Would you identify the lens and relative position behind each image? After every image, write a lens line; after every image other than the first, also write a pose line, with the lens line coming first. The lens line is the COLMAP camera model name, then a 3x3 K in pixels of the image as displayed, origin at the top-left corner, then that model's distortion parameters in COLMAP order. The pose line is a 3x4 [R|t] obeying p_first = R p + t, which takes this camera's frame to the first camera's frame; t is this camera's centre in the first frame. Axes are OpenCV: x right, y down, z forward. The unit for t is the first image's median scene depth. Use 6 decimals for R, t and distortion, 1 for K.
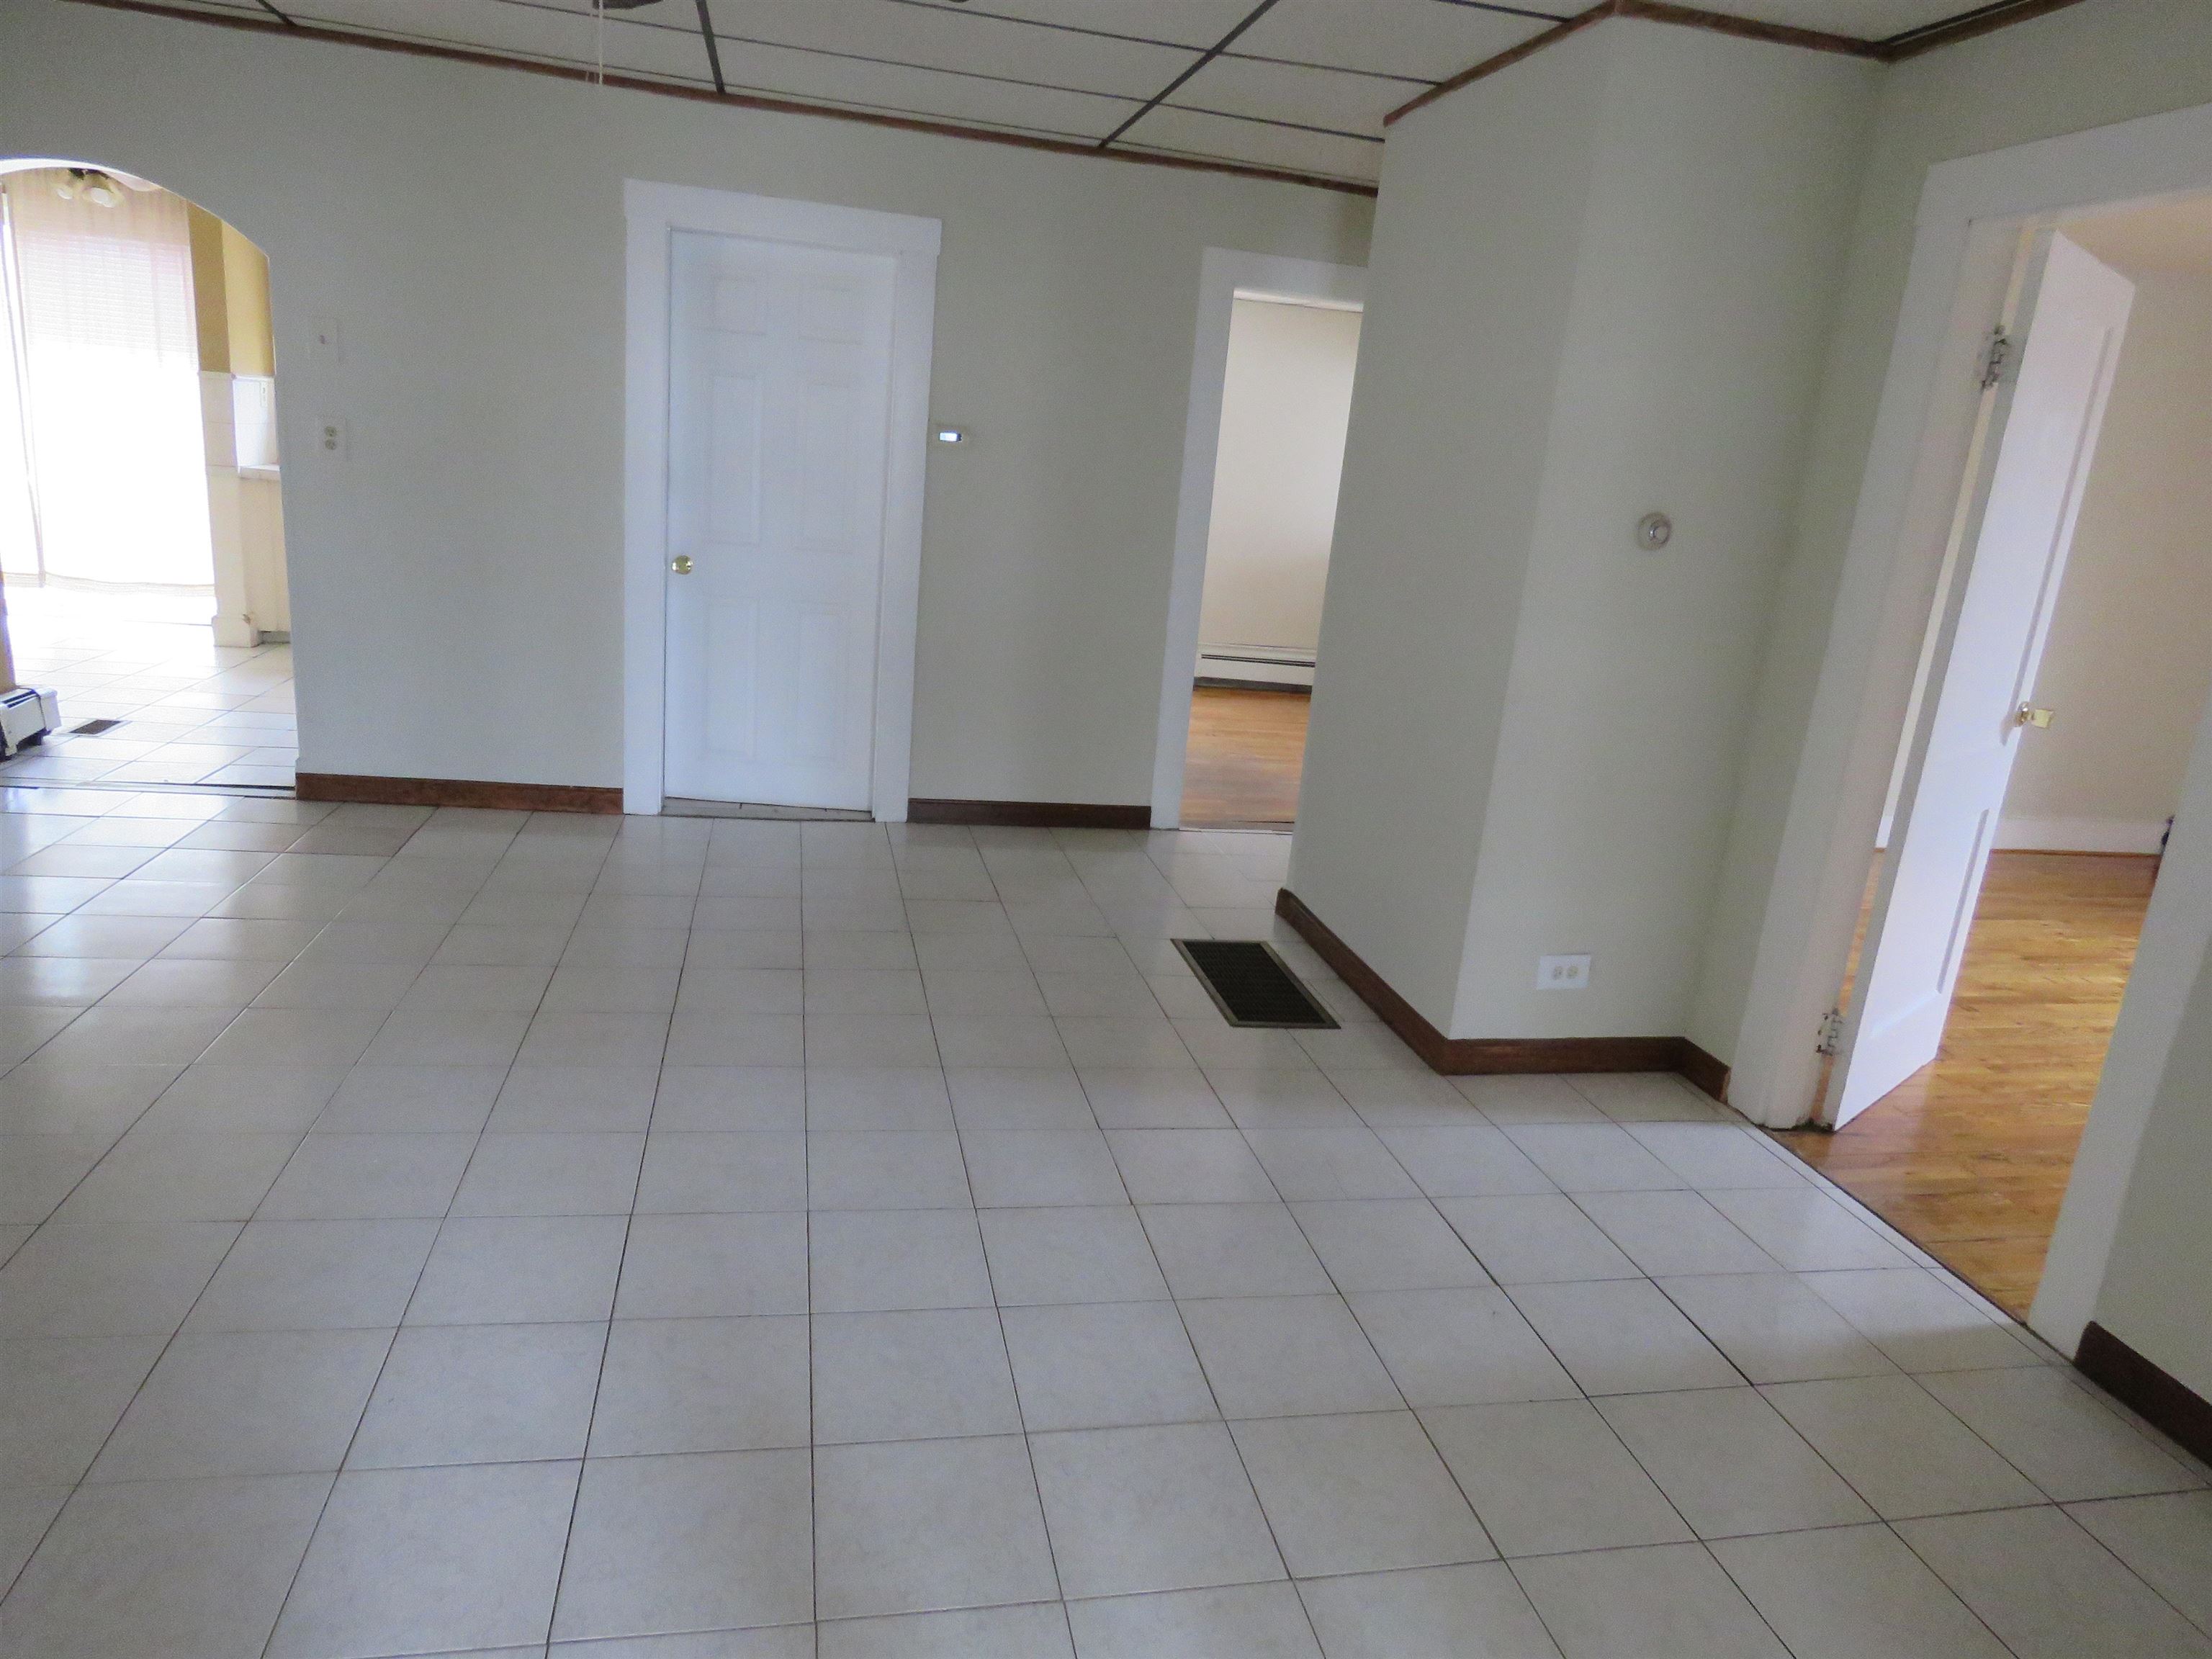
lens RADIAL K [[1404.8, 0, 1108.9], [0, 1404.8, 834.0], [0, 0, 1]] dist [-0.010094, -0.000800]
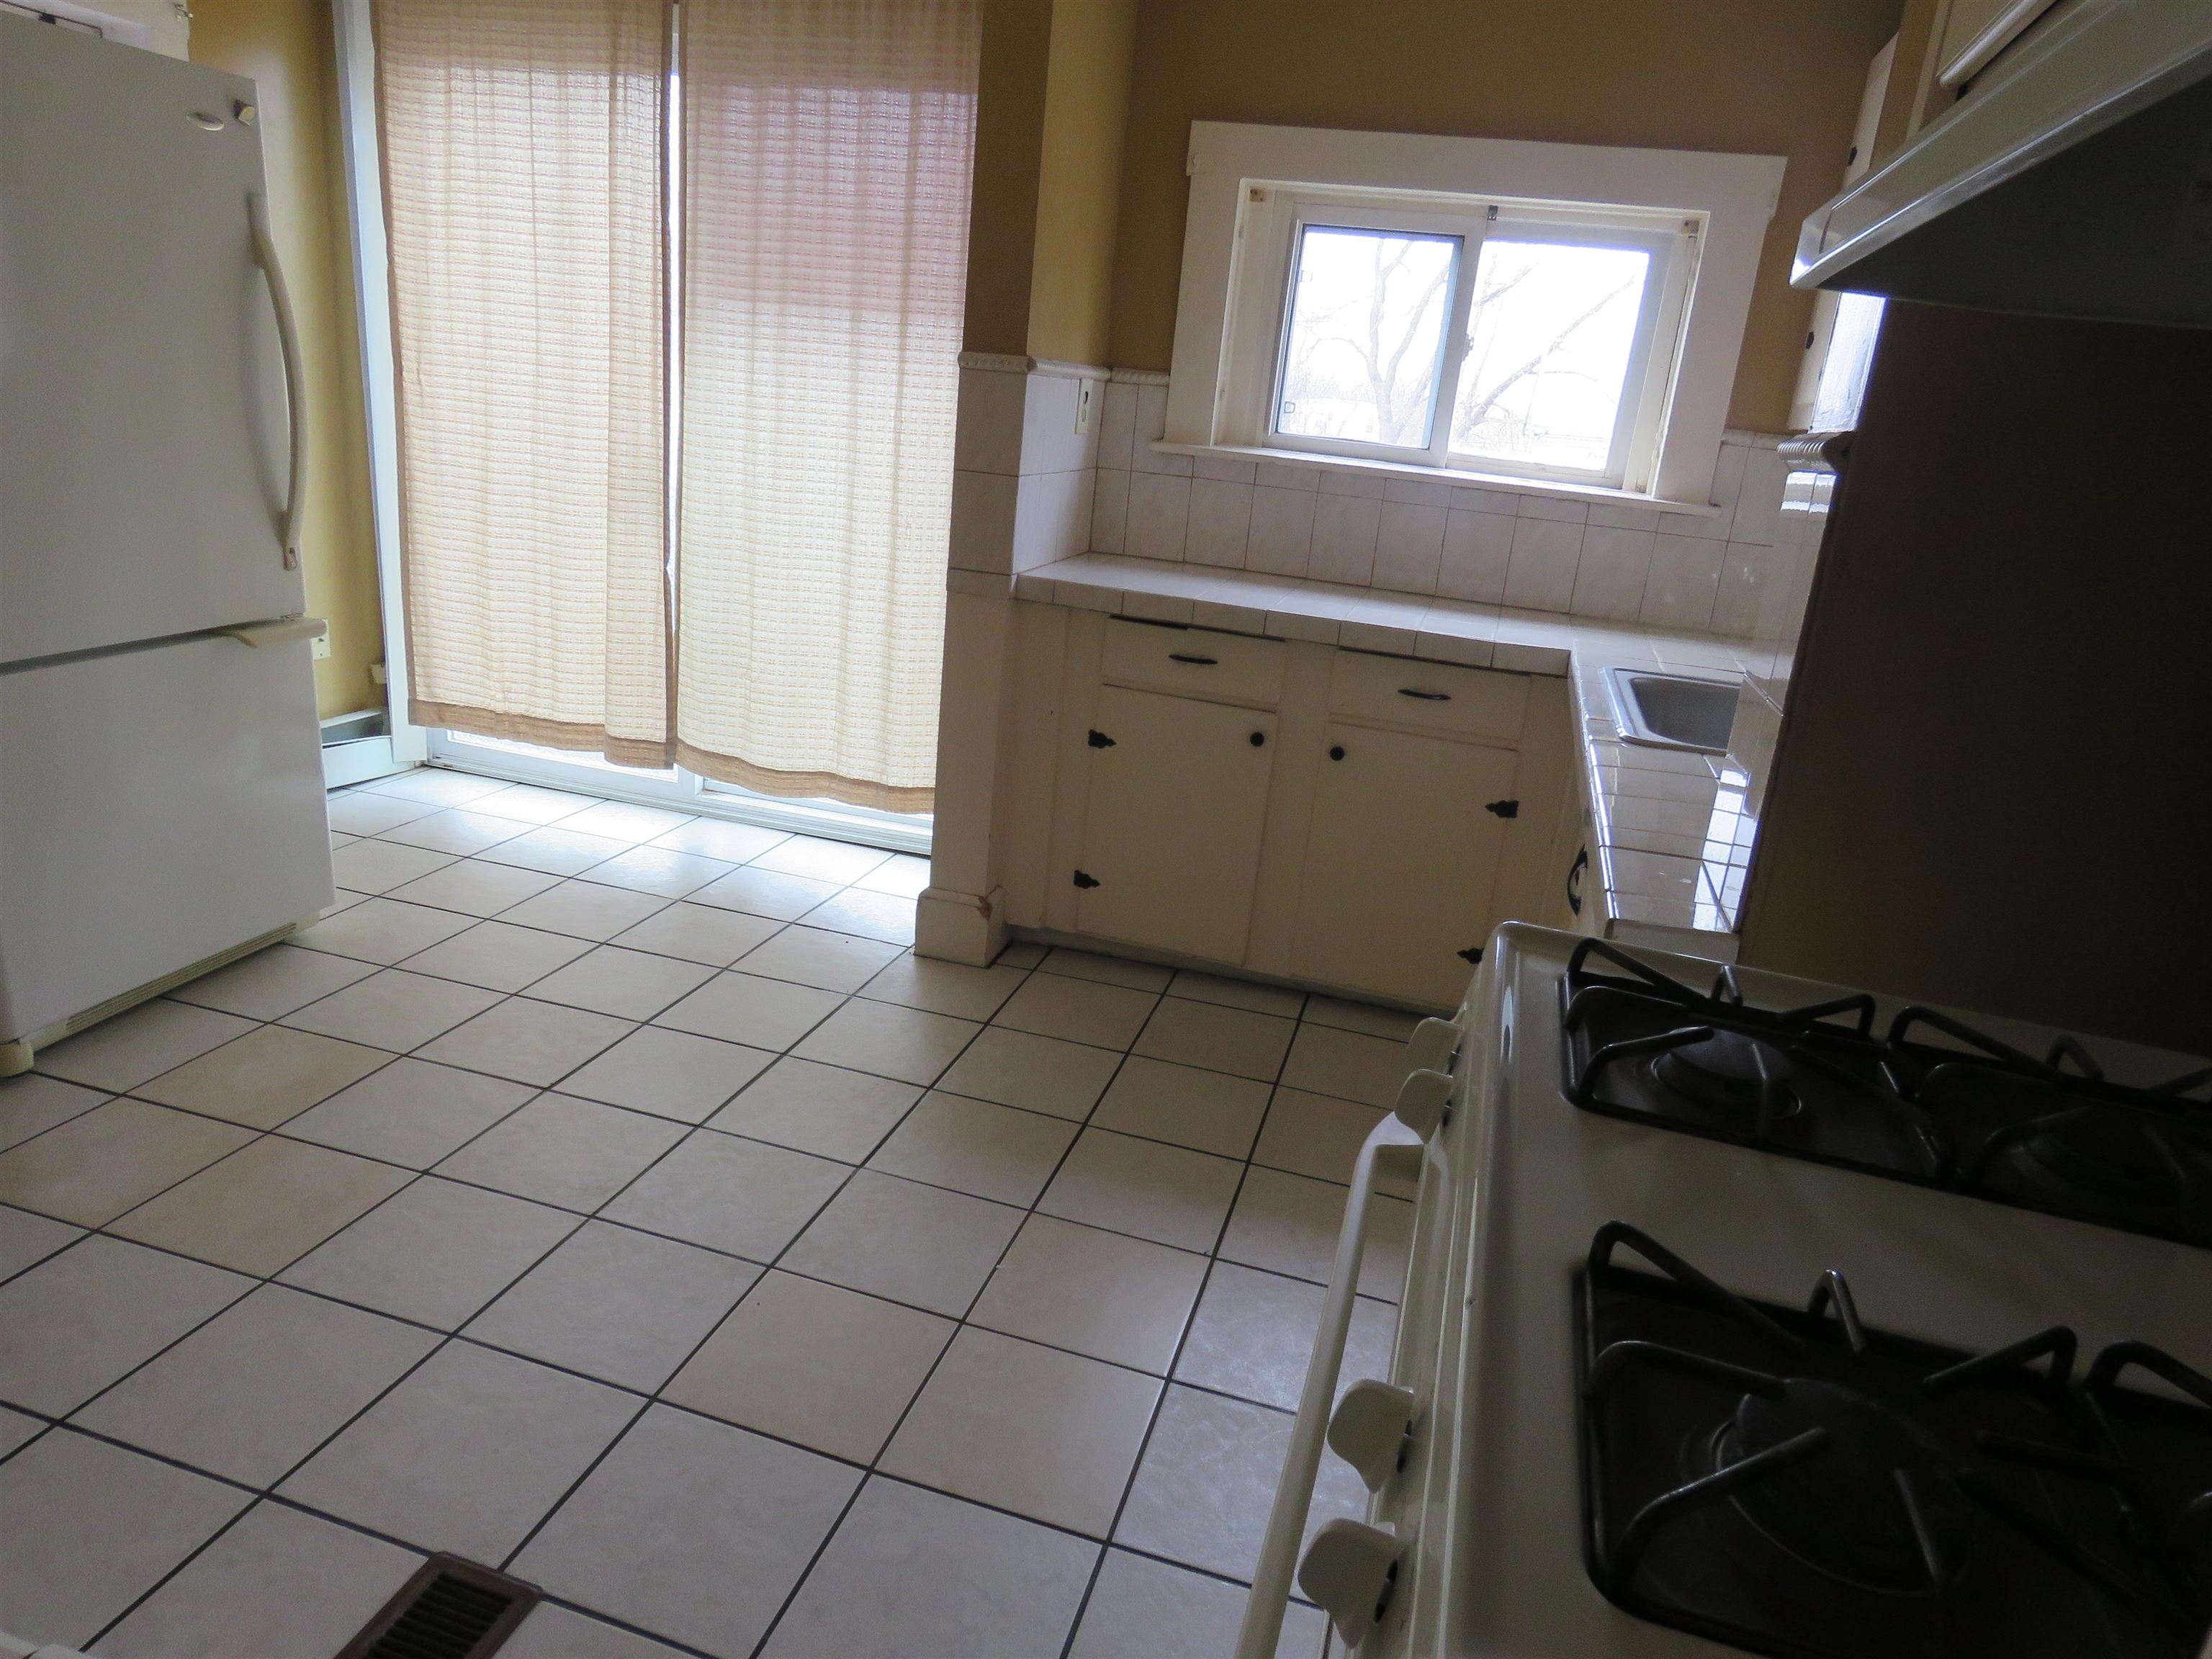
lens RADIAL K [[1404.8, 0, 1100.1], [0, 1404.8, 829.1], [0, 0, 1]] dist [-0.010094, -0.000800]
pose [[0.884159, 0.127074, -0.449571, -0.383673], [-0.134217, 0.990821, 0.016103, -0.190058], [0.447491, 0.046103, 0.893099, 0.612179]]
